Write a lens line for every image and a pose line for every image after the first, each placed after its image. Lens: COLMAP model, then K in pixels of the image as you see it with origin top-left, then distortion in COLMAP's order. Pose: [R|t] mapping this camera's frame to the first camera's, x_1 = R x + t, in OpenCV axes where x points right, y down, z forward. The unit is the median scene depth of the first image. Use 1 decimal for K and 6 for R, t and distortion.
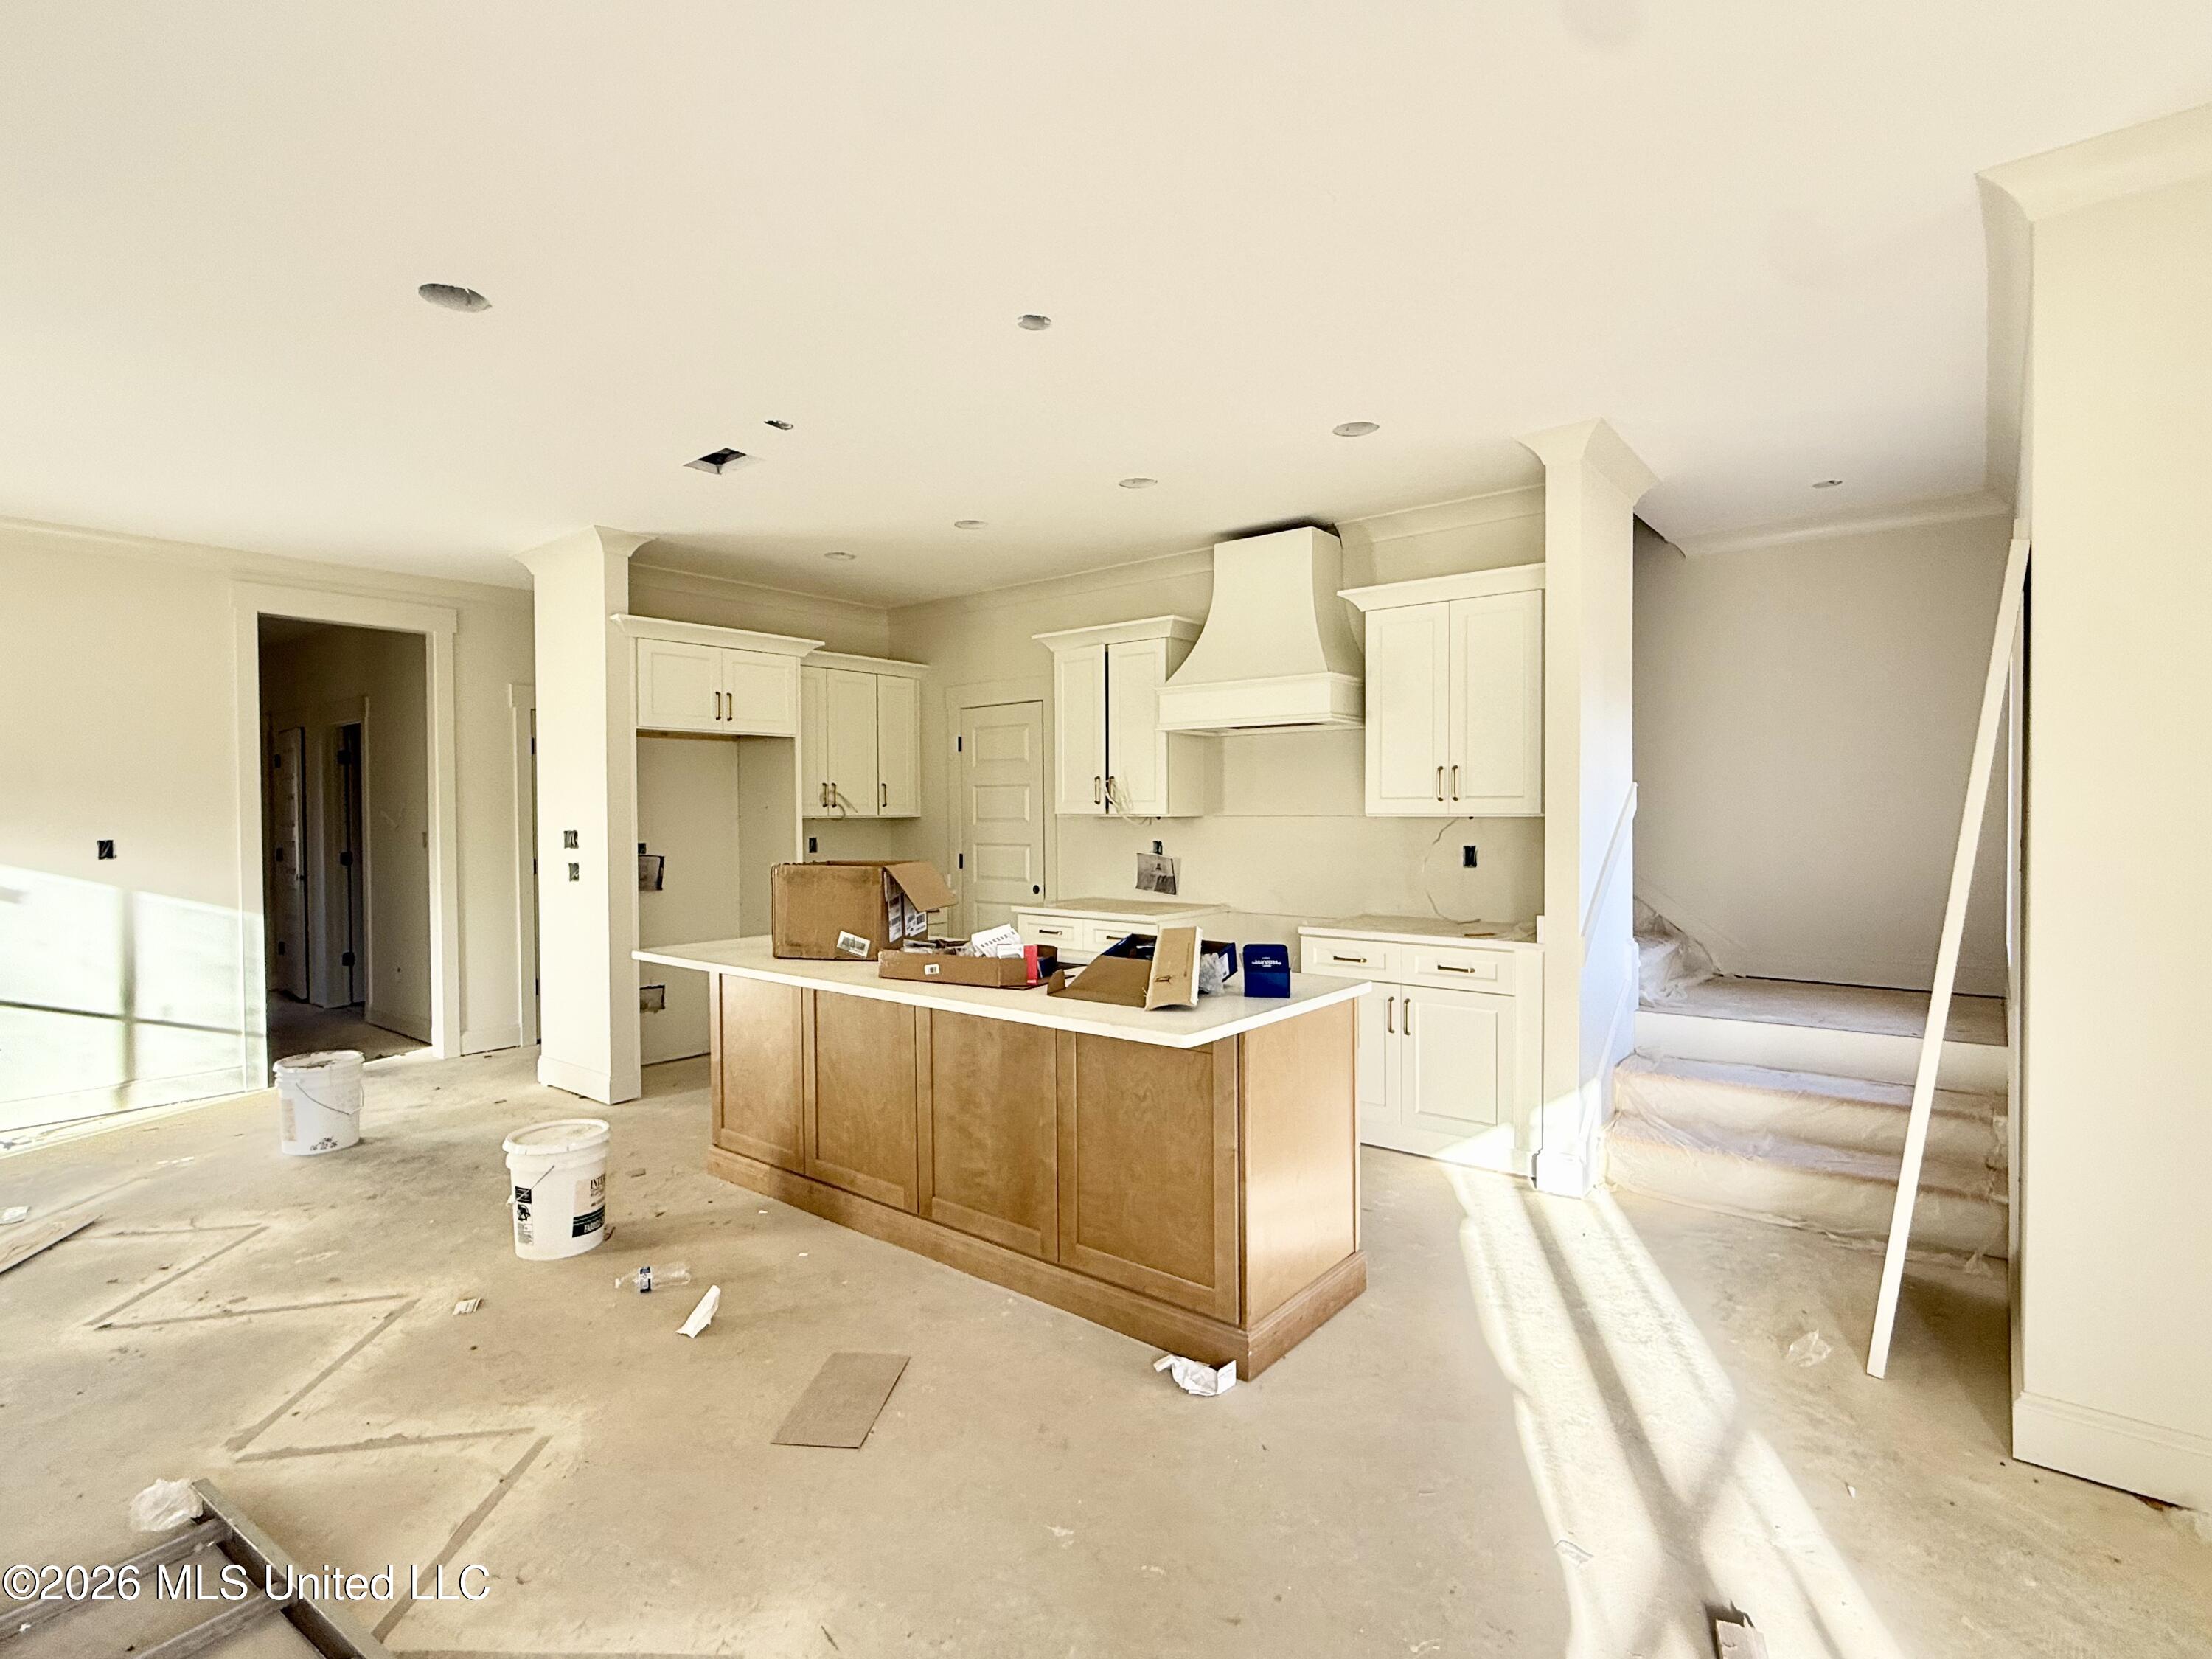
lens RADIAL K [[1082.6, 0, 1106.6], [0, 1082.6, 832.7], [0, 0, 1]] dist [0.005712, 0.000416]
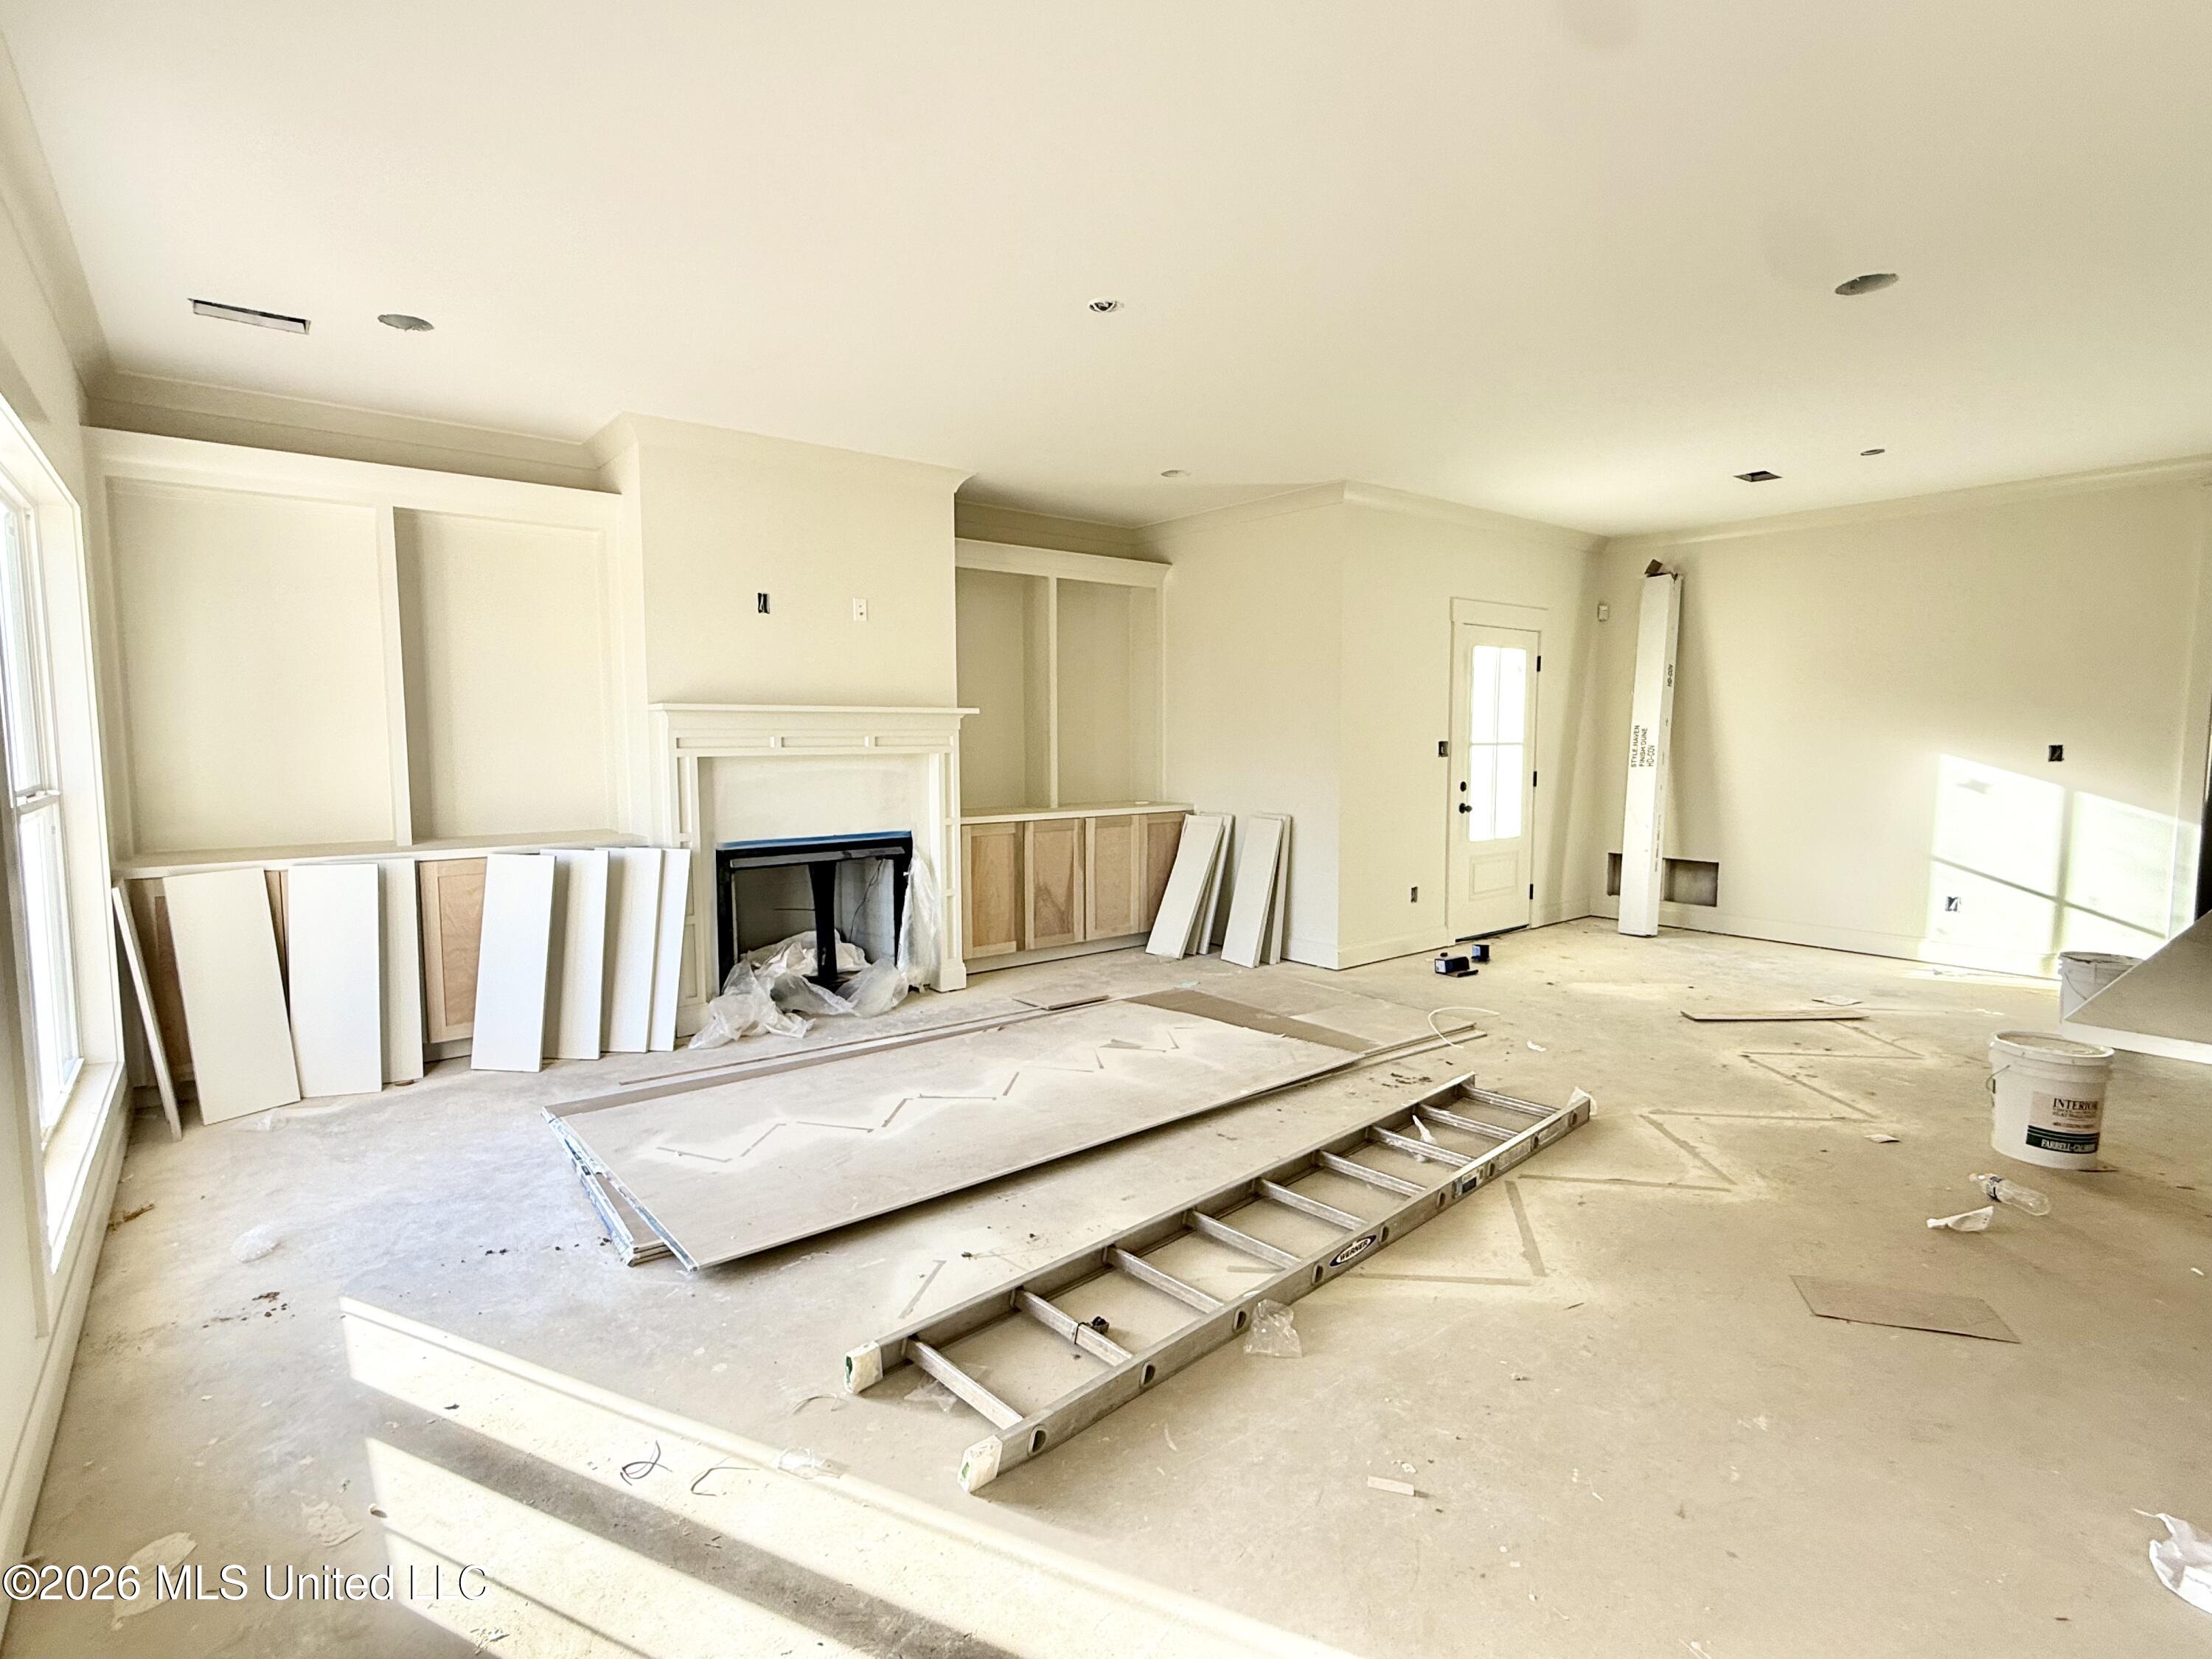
lens RADIAL K [[1082.6, 0, 1103.5], [0, 1082.6, 827.8], [0, 0, 1]] dist [0.005712, 0.000416]
pose [[-0.203438, 0.092291, -0.974728, 0.711106], [-0.018516, 0.995007, 0.098075, -0.000587], [0.978913, 0.038001, -0.200713, 0.398185]]
